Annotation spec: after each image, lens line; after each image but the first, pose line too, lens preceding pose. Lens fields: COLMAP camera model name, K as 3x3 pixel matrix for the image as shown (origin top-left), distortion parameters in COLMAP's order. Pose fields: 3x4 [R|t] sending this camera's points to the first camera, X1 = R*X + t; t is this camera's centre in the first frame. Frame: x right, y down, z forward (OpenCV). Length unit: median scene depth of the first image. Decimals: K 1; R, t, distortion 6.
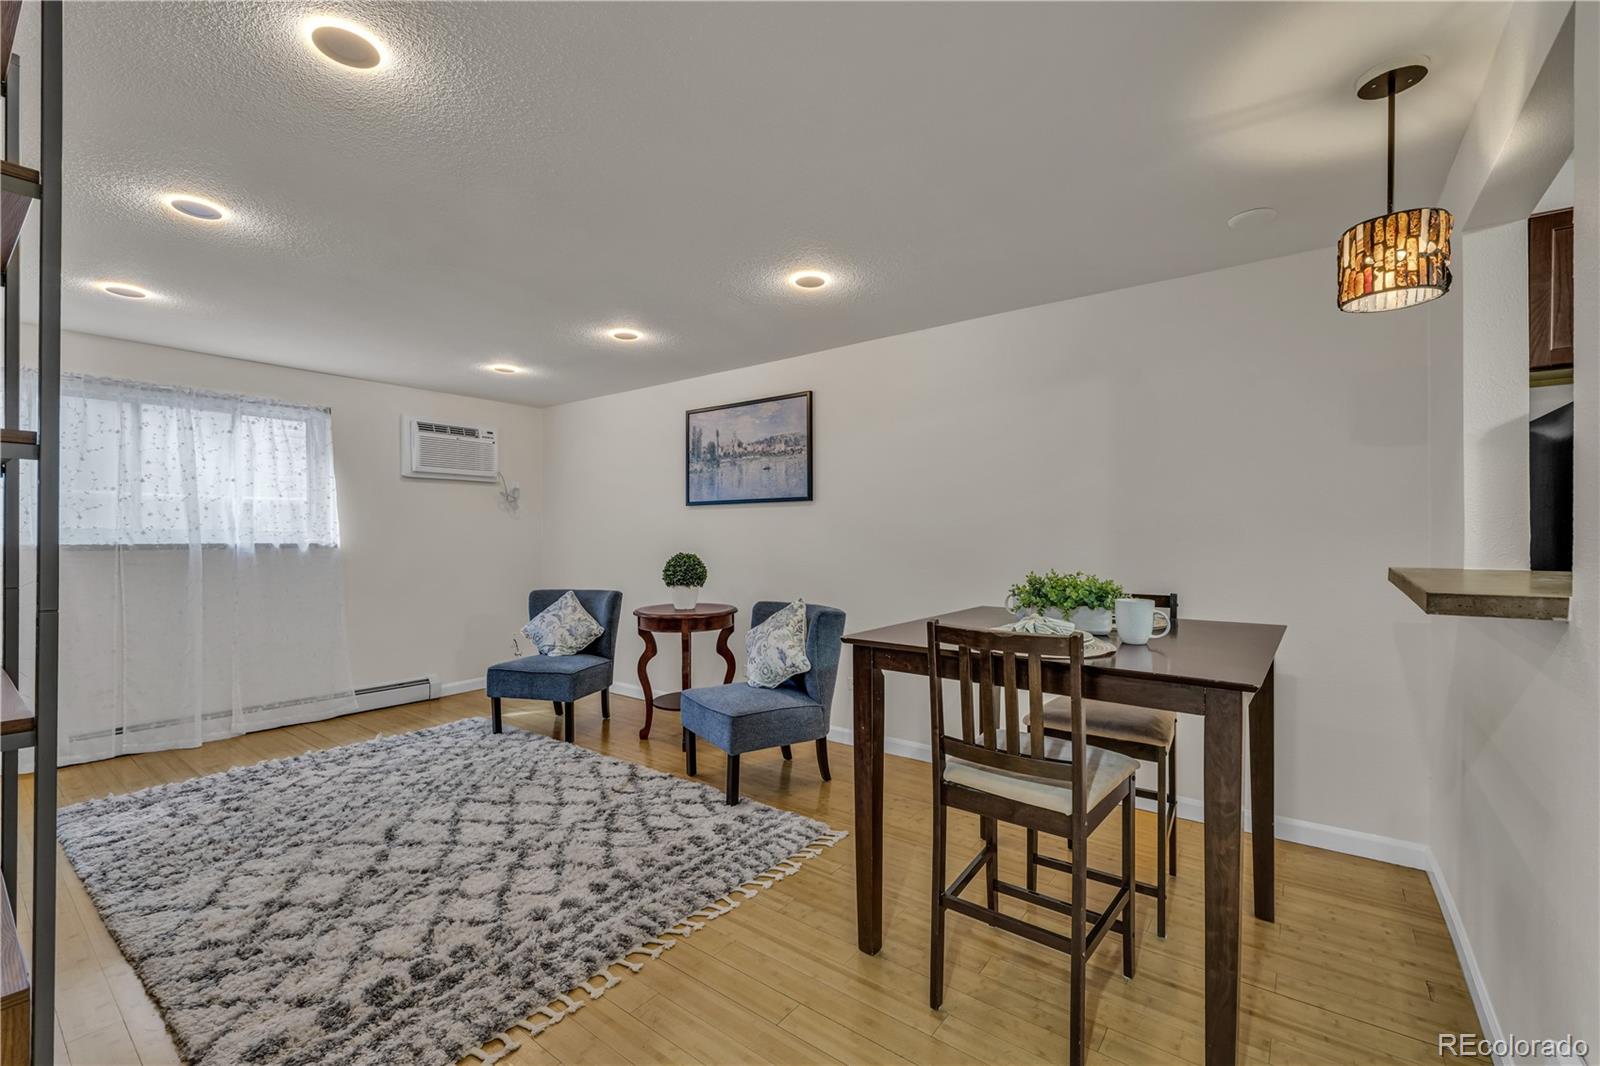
lens RADIAL K [[674.1, 0, 800.0], [0, 674.1, 533.0], [0, 0, 1]] dist [0.001293, 0.000170]
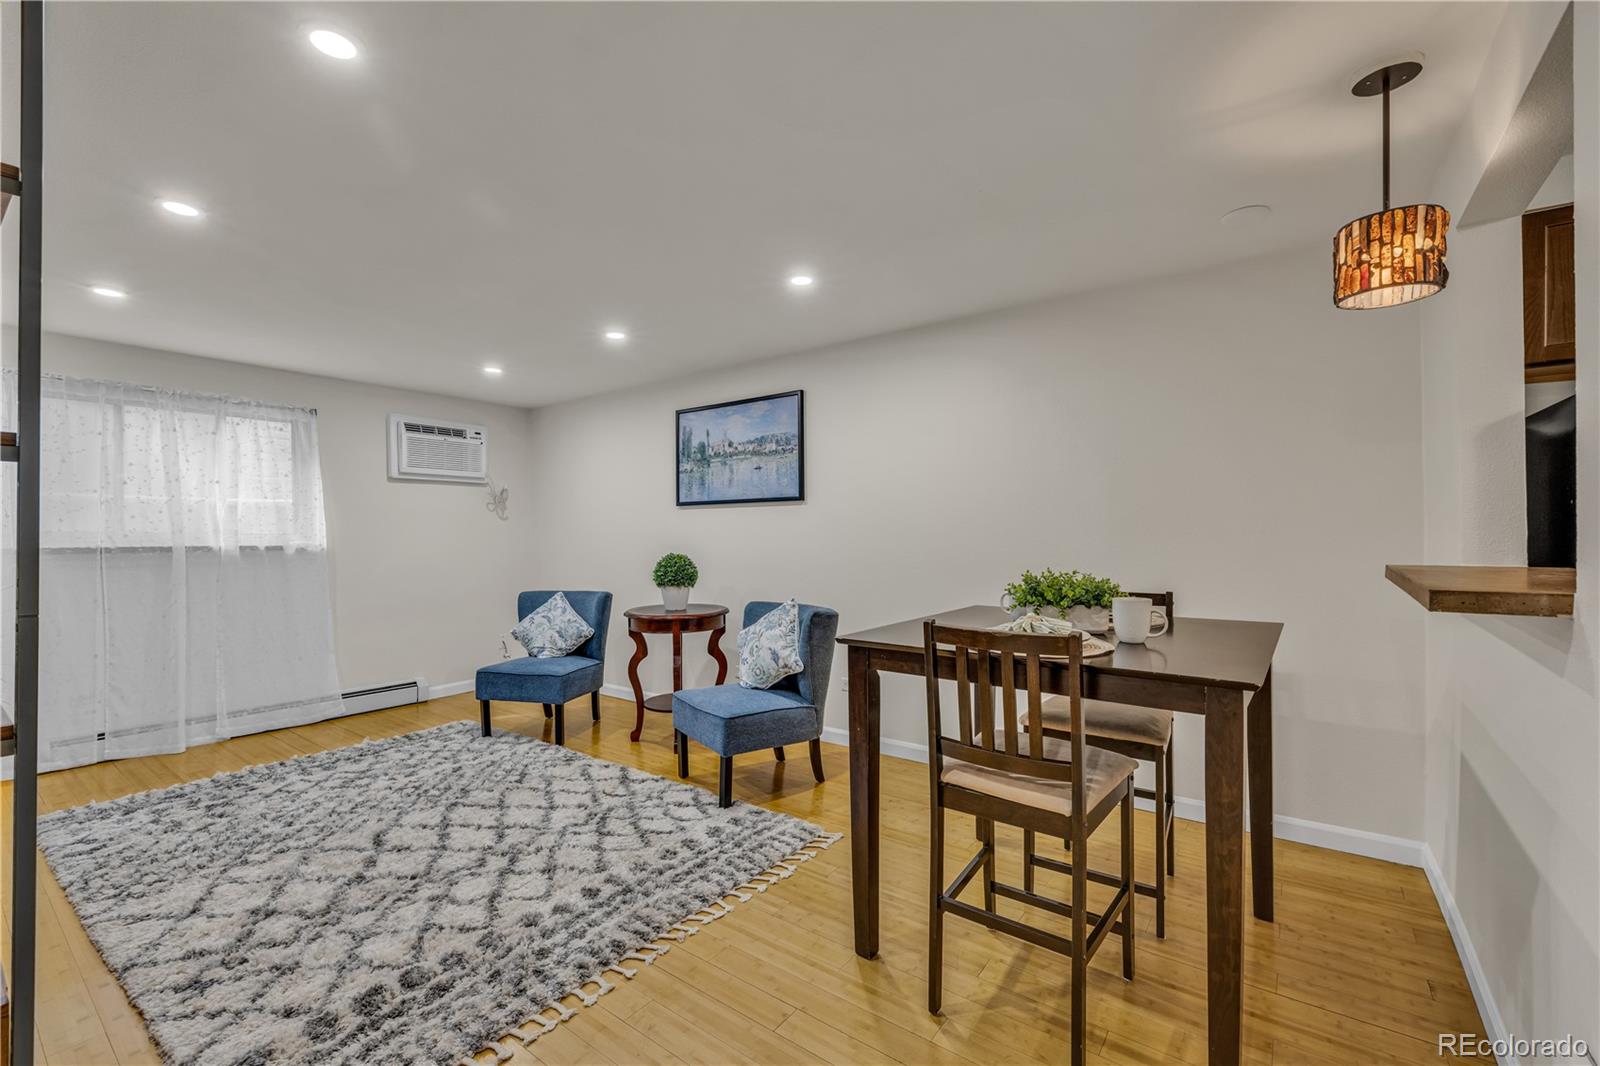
lens RADIAL K [[674.9, 0, 796.1], [0, 674.9, 530.8], [0, 0, 1]] dist [0.000630, -0.000103]
pose [[0.999941, -0.004047, 0.010107, -0.005217], [0.004079, 0.999987, -0.003176, 0.000369], [-0.010094, 0.003217, 0.999944, 0.005865]]
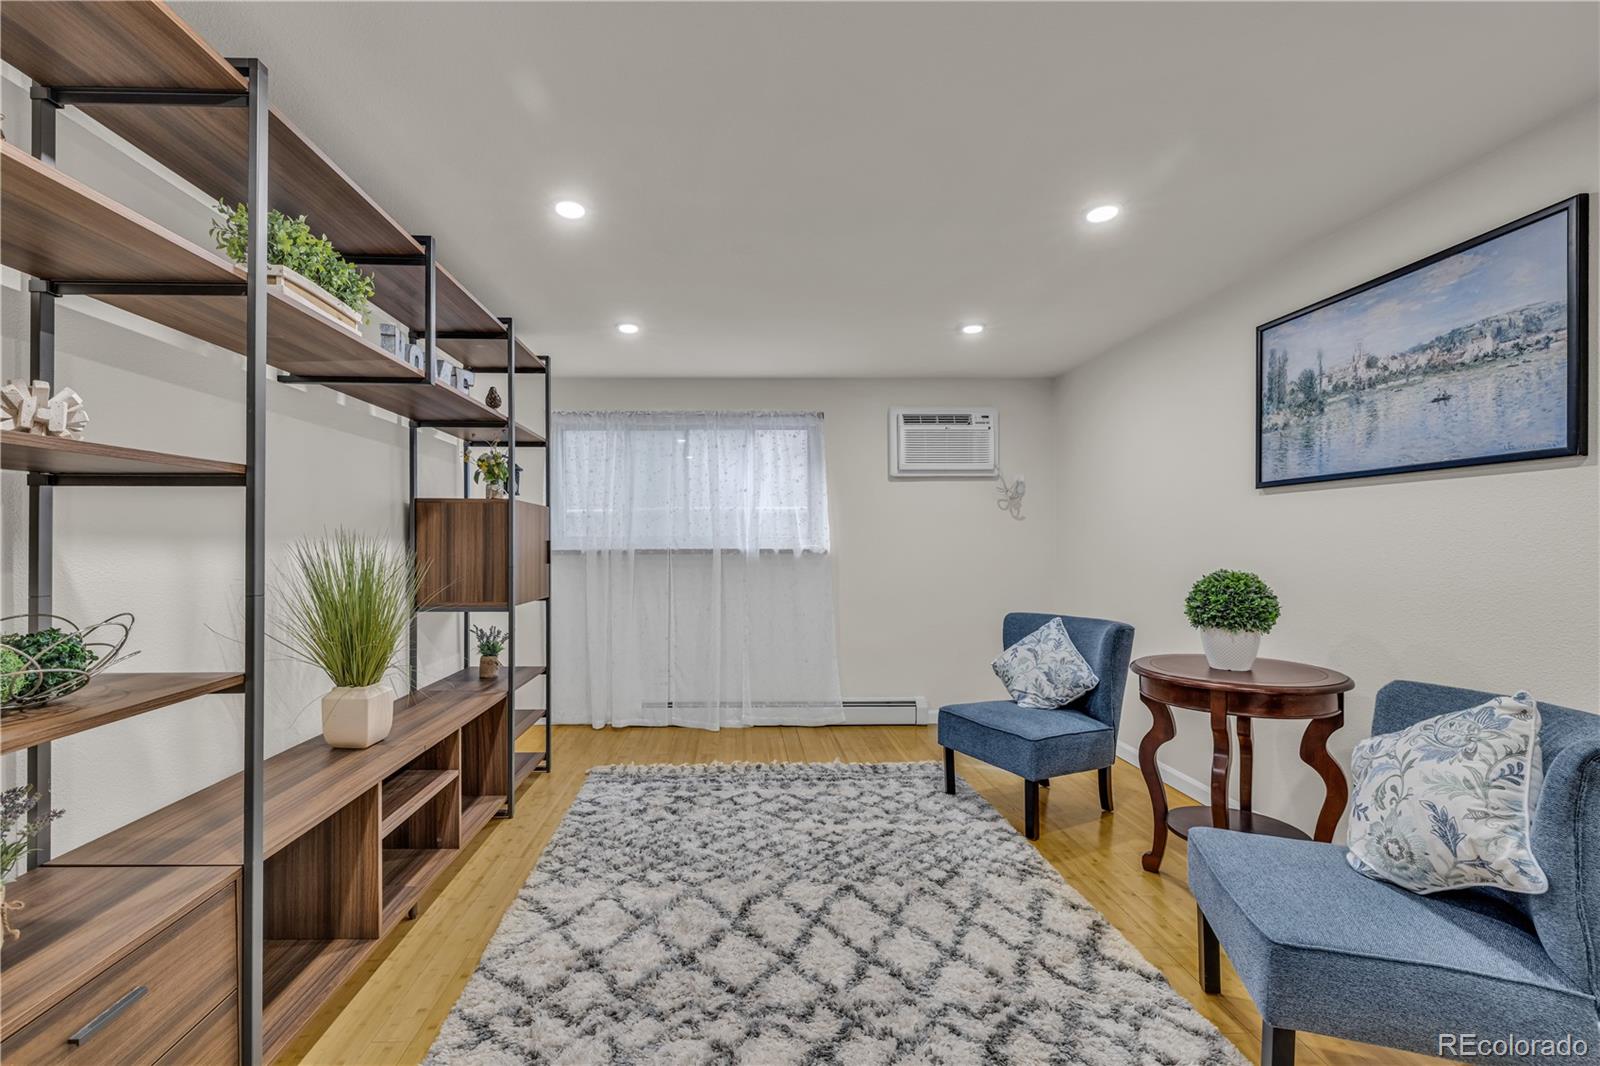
lens RADIAL K [[688.7, 0, 750.7], [0, 688.7, 547.3], [0, 0, 1]] dist [0.001368, 0.000082]
pose [[0.622803, 0.004332, -0.782367, 0.050899], [0.007032, 0.999913, 0.011135, 0.001707], [0.782347, -0.012436, 0.622719, 0.530115]]
